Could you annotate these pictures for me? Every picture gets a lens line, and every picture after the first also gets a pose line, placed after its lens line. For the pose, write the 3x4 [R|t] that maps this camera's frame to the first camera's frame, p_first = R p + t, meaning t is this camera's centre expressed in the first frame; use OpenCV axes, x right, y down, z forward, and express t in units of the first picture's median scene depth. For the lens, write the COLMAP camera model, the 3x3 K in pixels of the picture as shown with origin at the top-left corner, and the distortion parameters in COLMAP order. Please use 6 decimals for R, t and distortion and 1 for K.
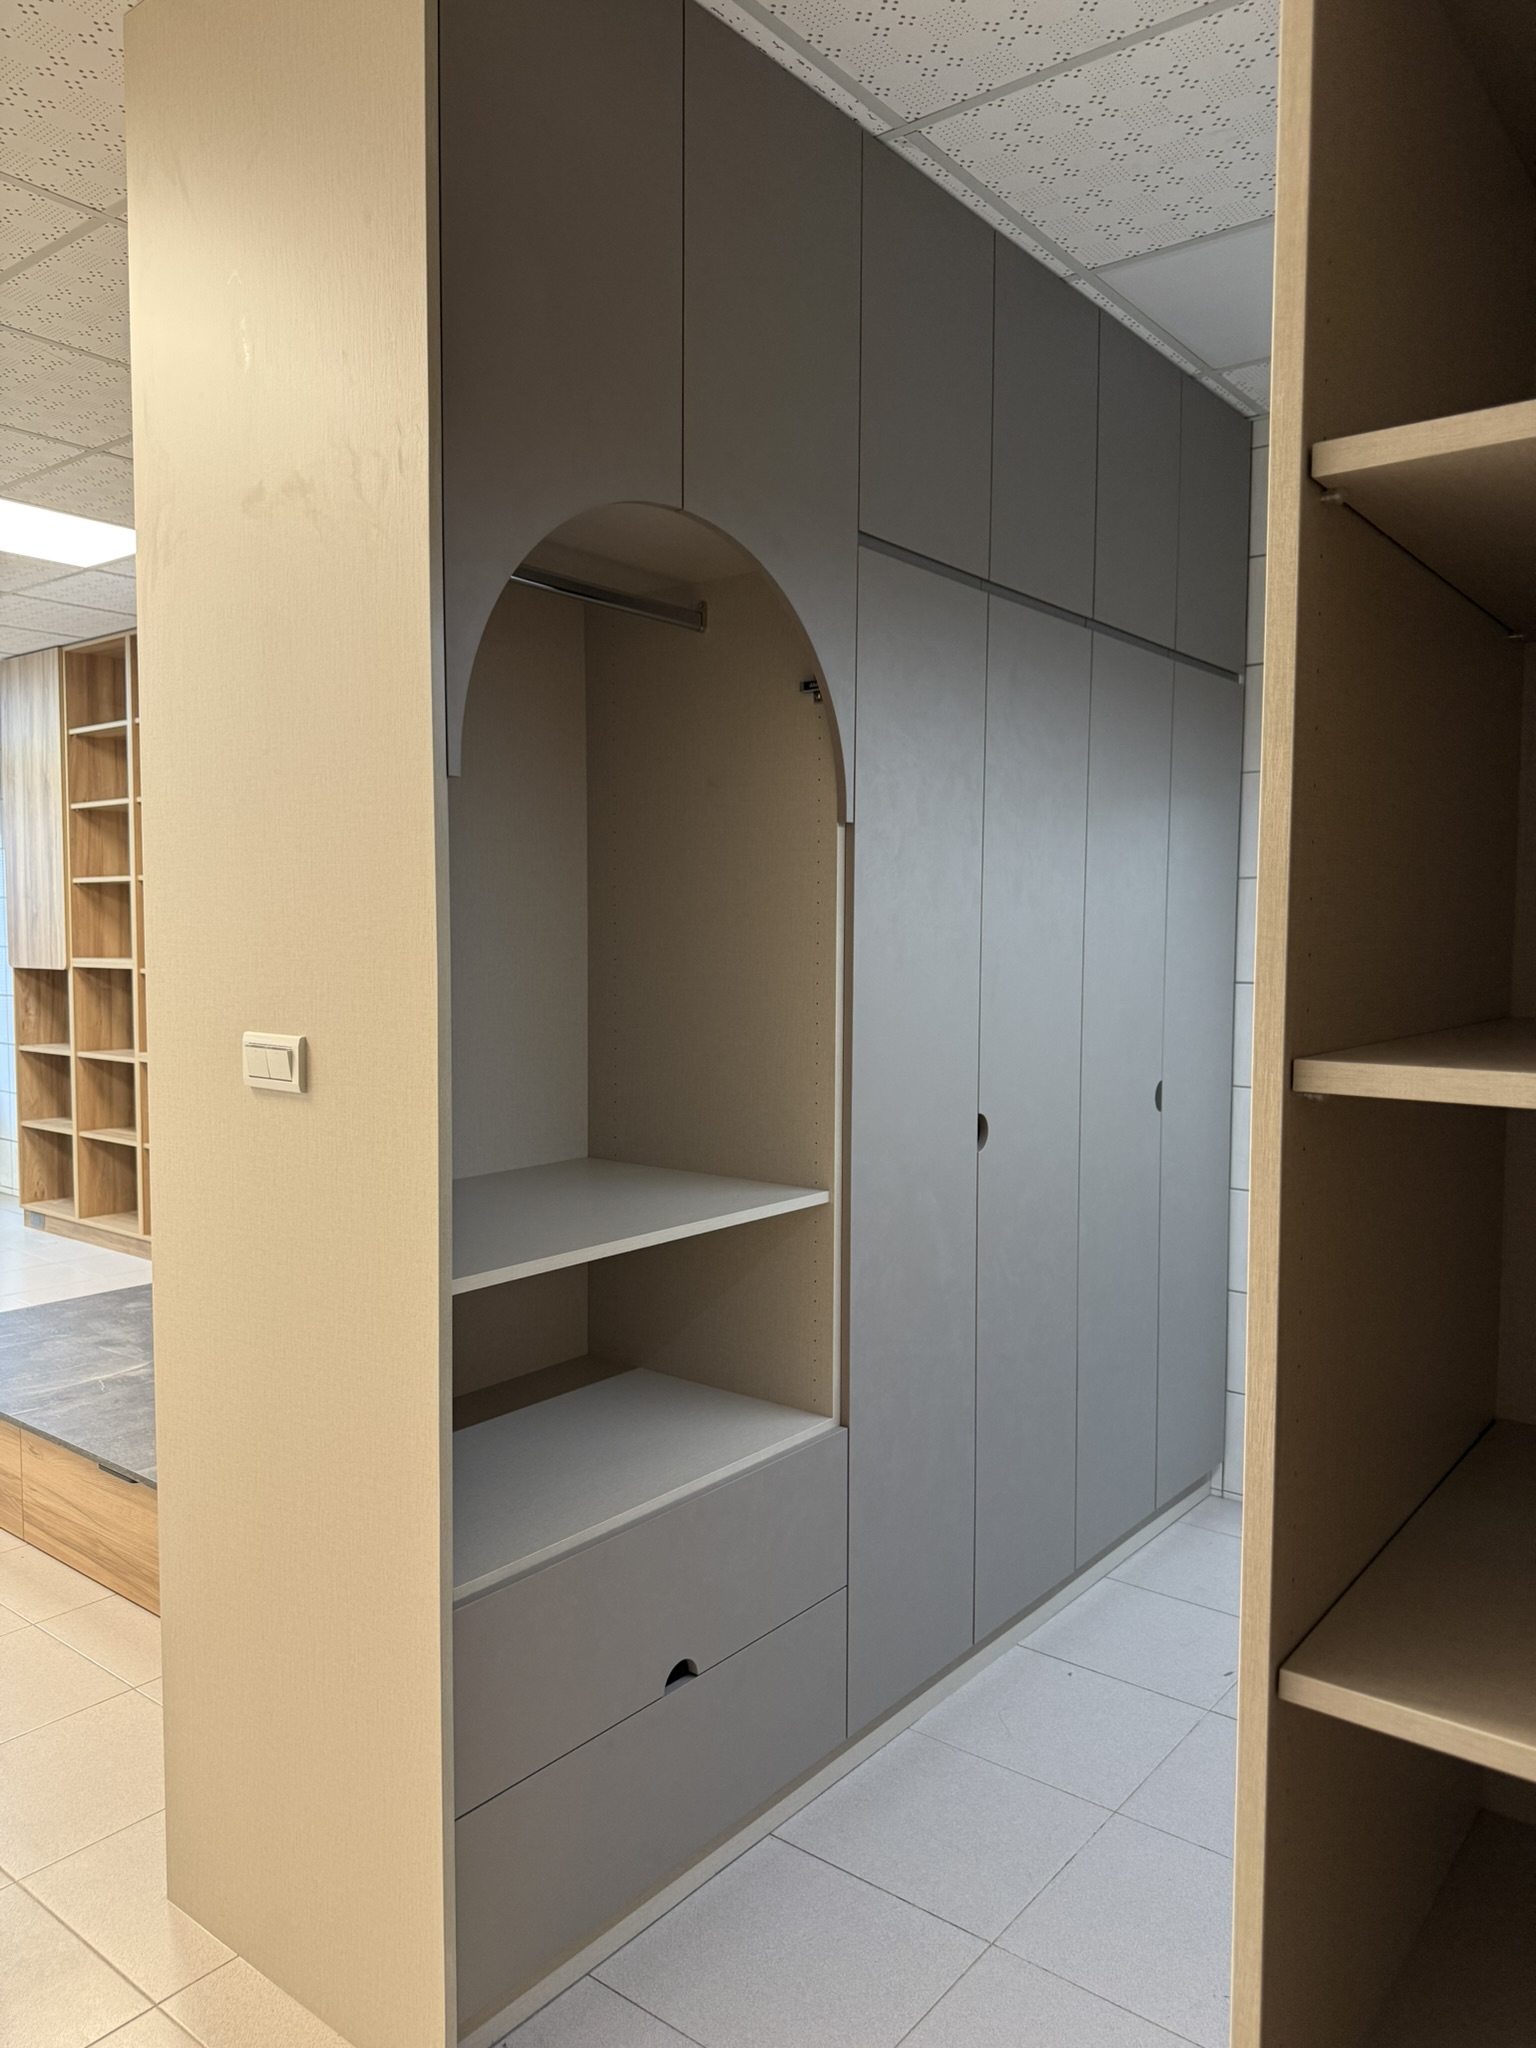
lens RADIAL K [[1472.9, 0, 752.1], [0, 1472.9, 1027.4], [0, 0, 1]] dist [-0.010437, -0.006807]
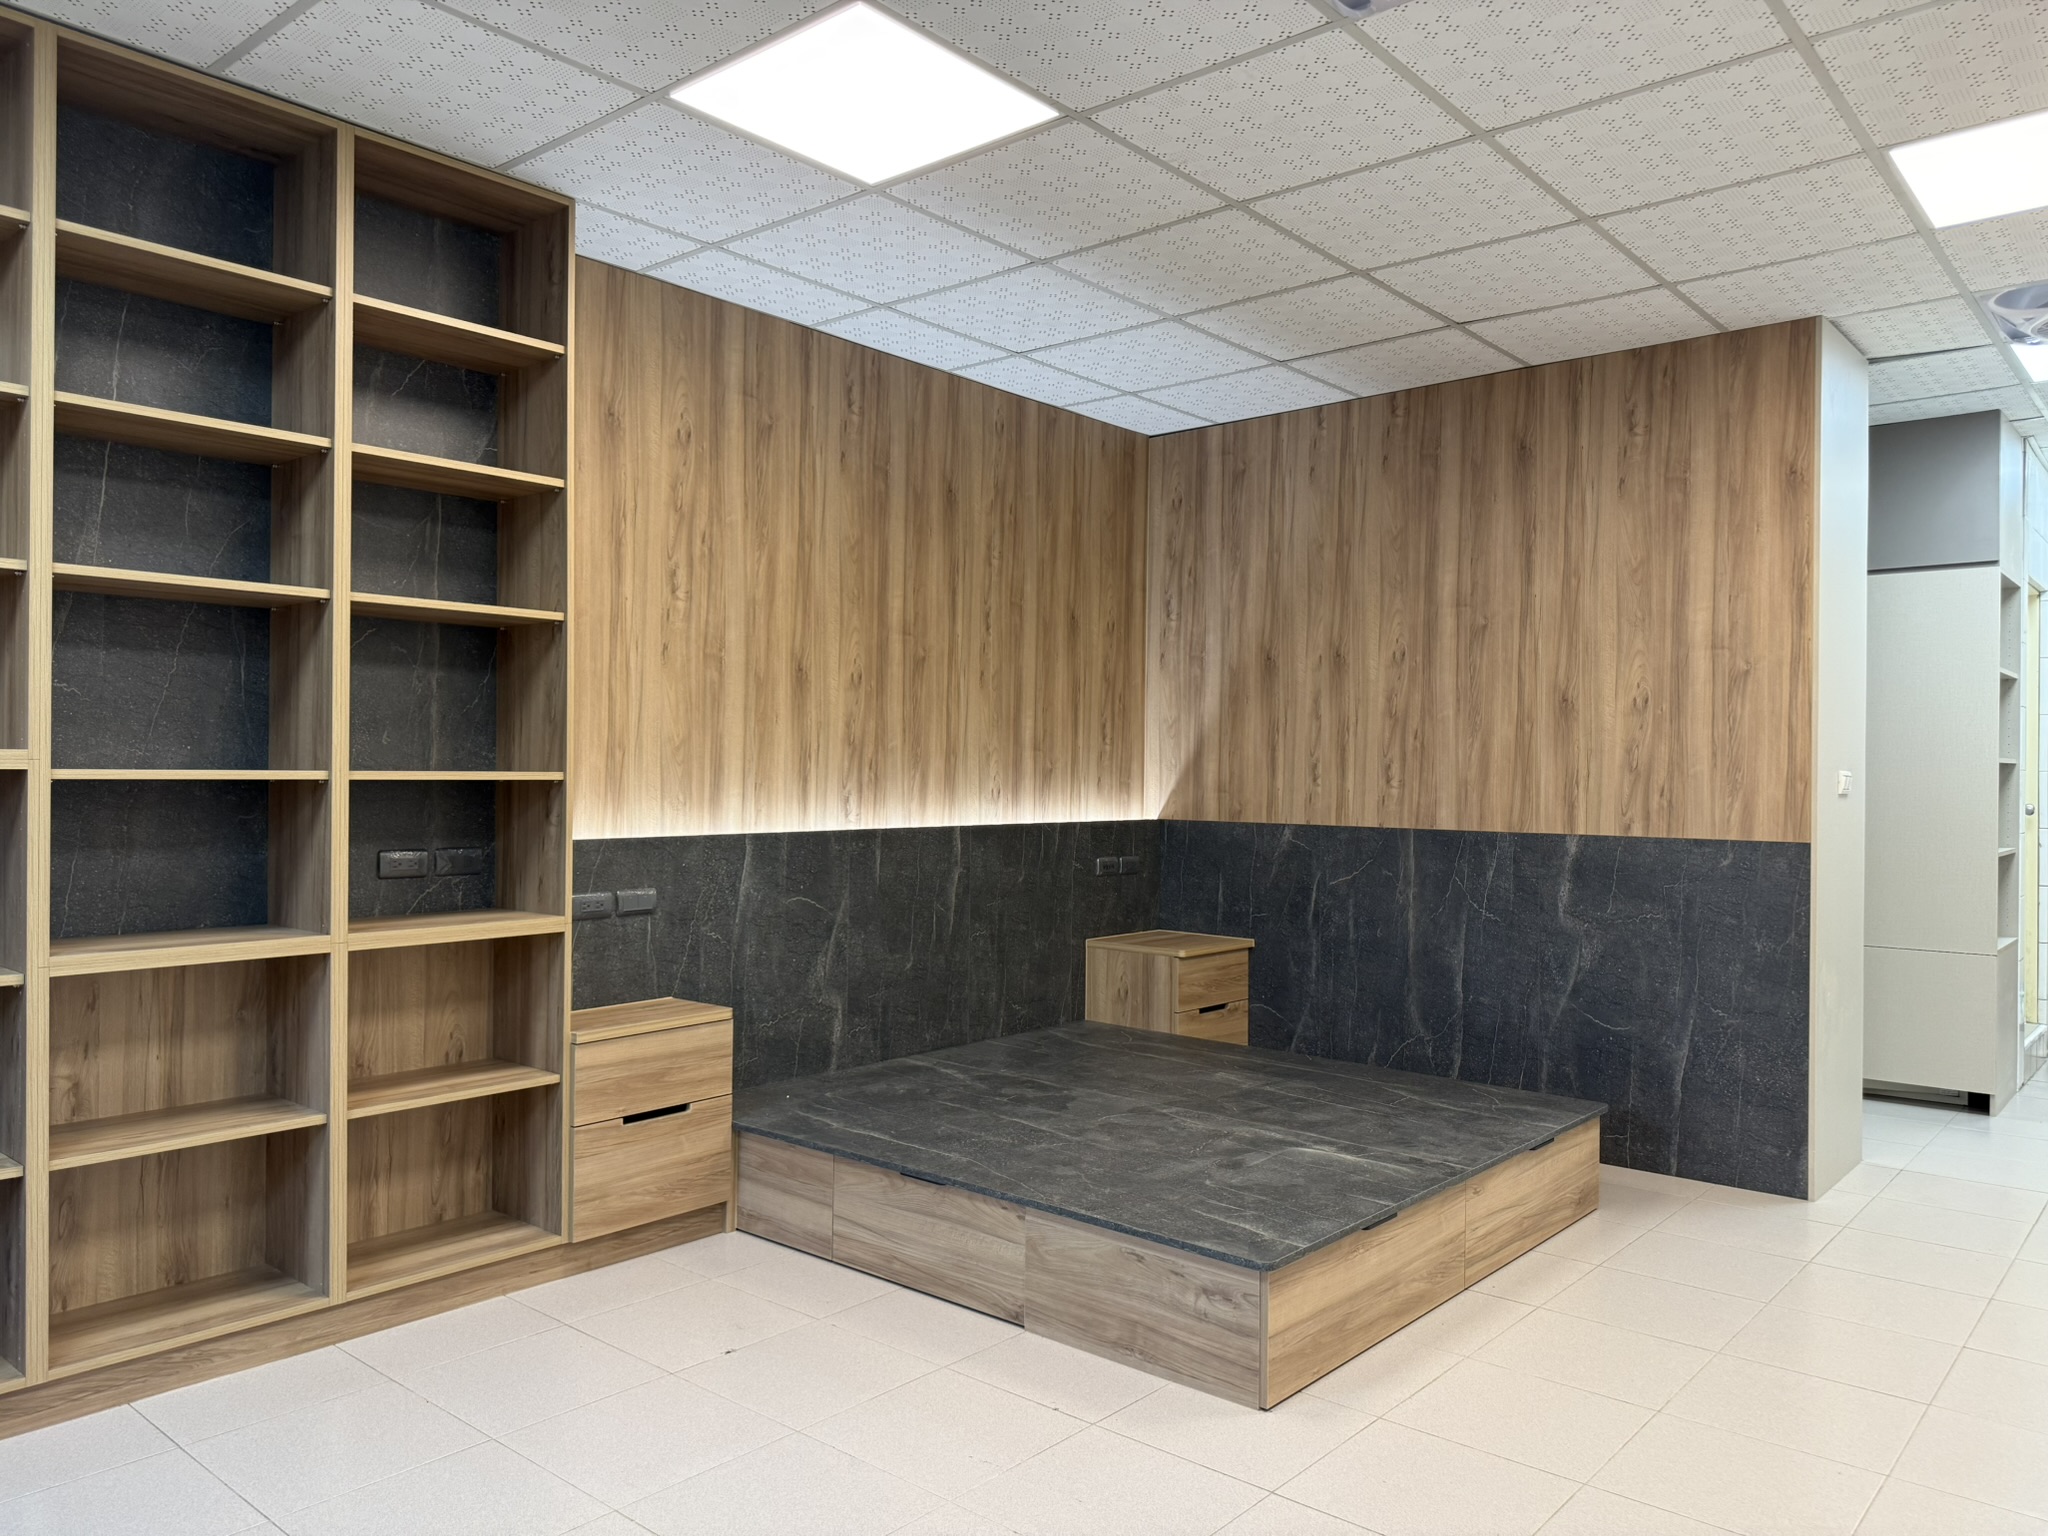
lens RADIAL K [[1434.8, 0, 1026.6], [0, 1434.8, 771.4], [0, 0, 1]] dist [0.143865, -0.234420]
pose [[0.035119, -0.006787, 0.999360, -0.824139], [0.054202, 0.998518, 0.004876, -0.024830], [-0.997912, 0.053996, 0.035435, 0.664202]]
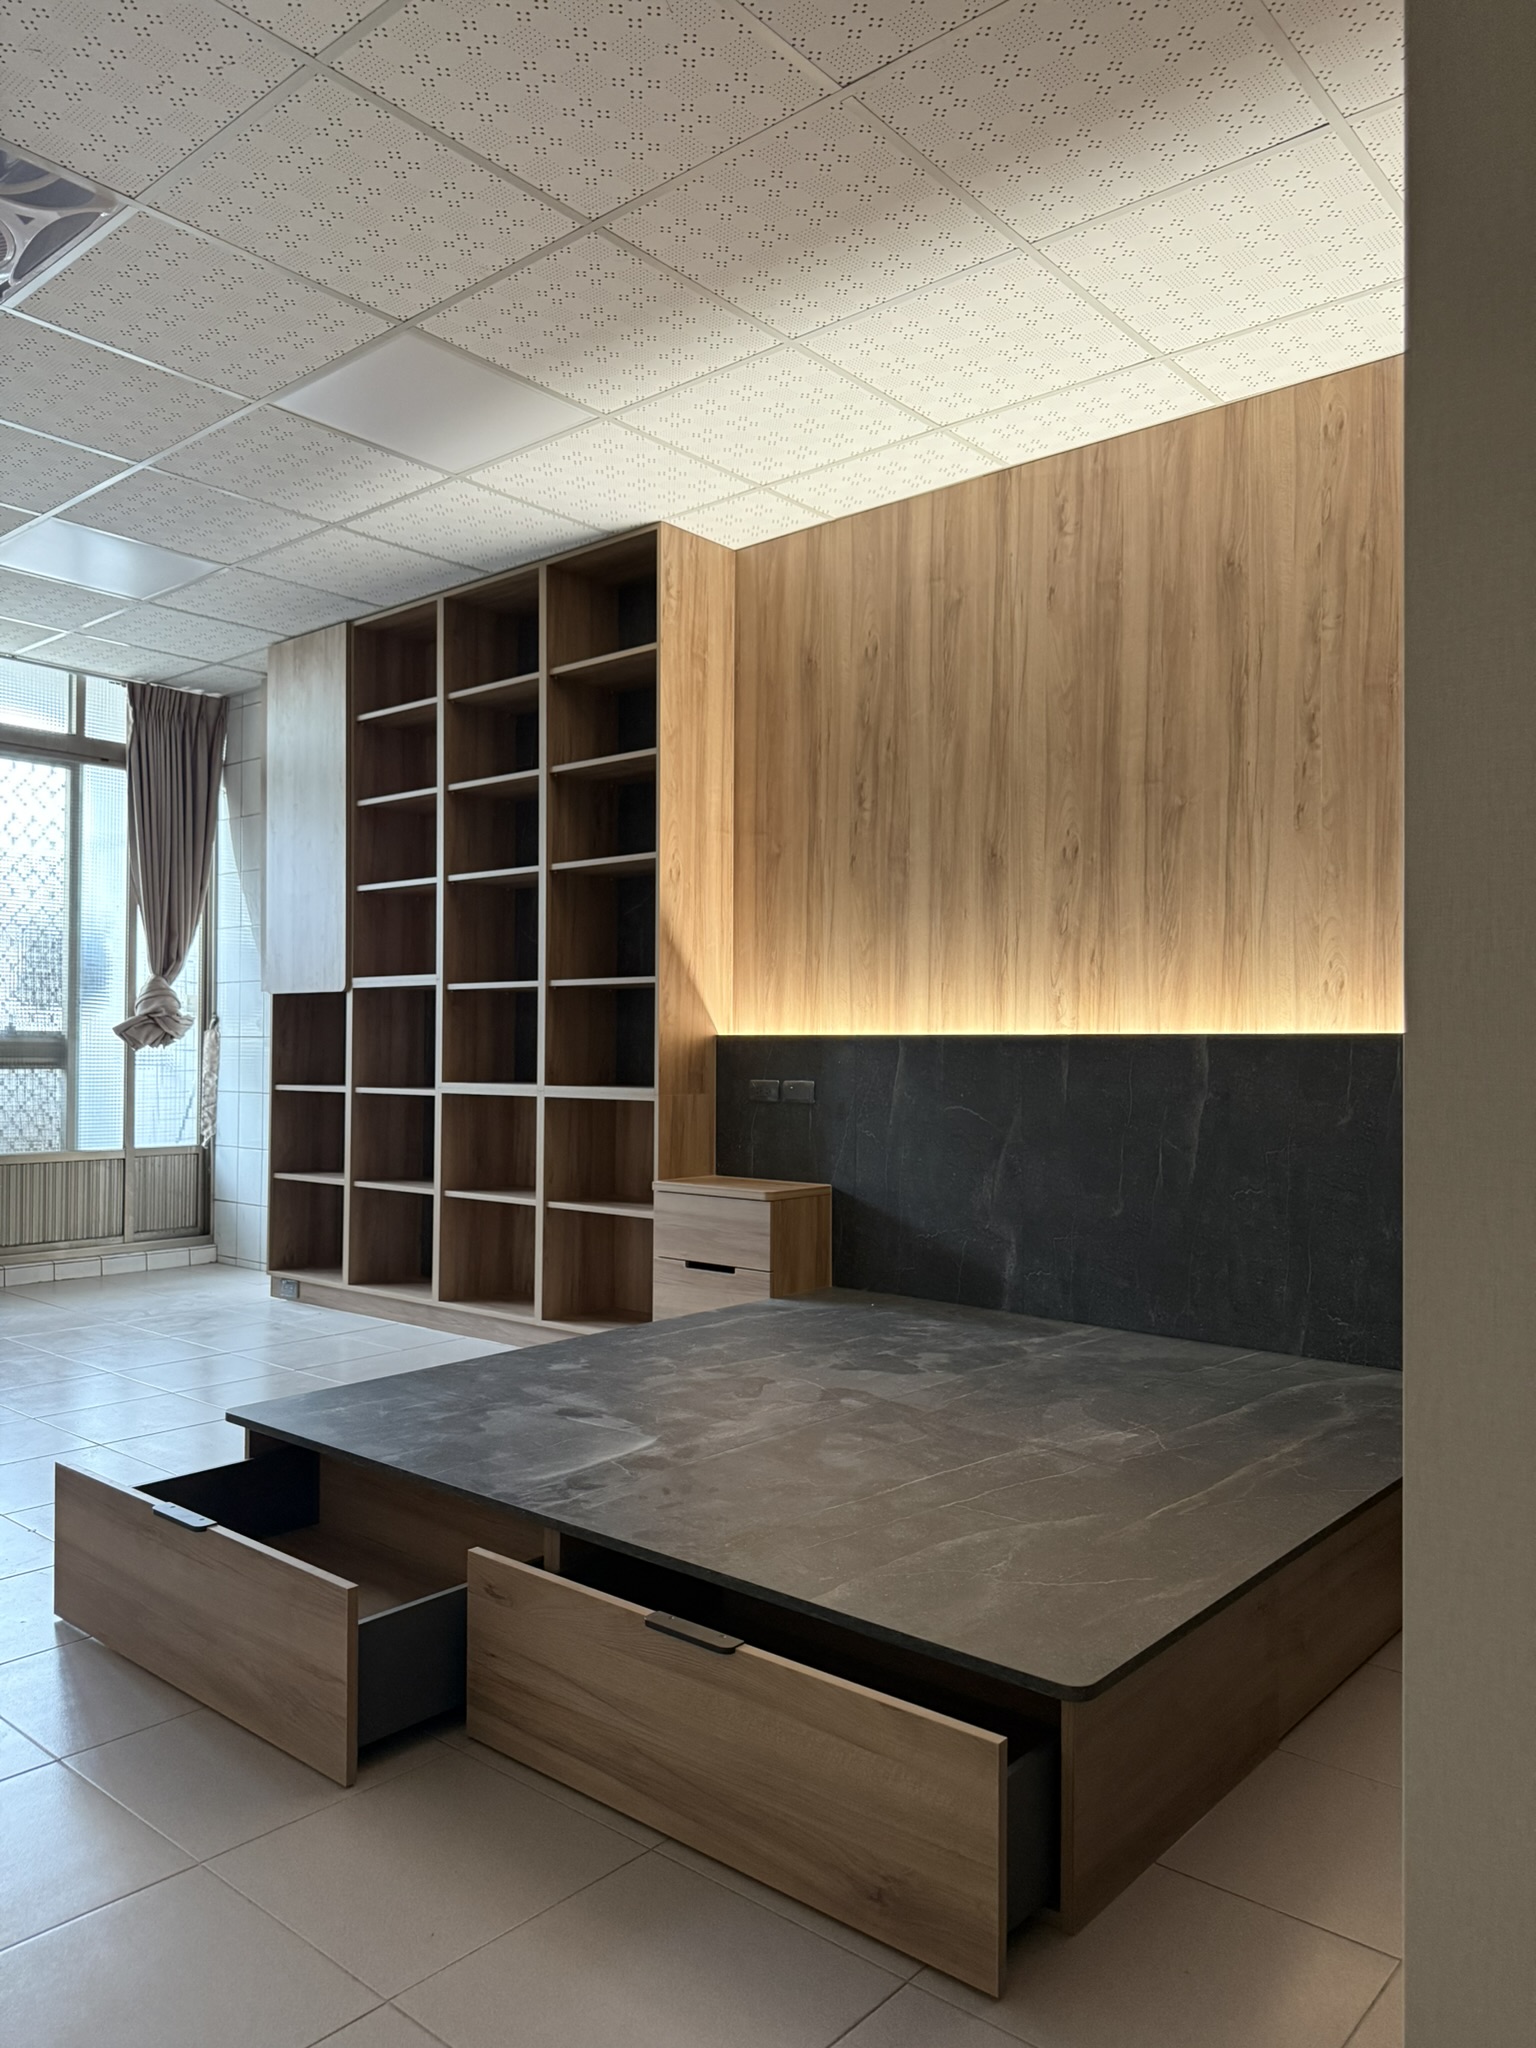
lens RADIAL K [[1434.8, 0, 763.1], [0, 1434.8, 1030.9], [0, 0, 1]] dist [0.143865, -0.234420]
pose [[0.999384, -0.000134, -0.035085, -0.195423], [-0.002560, 0.997050, -0.076711, 0.049170], [0.034992, 0.076753, 0.996436, 0.163807]]
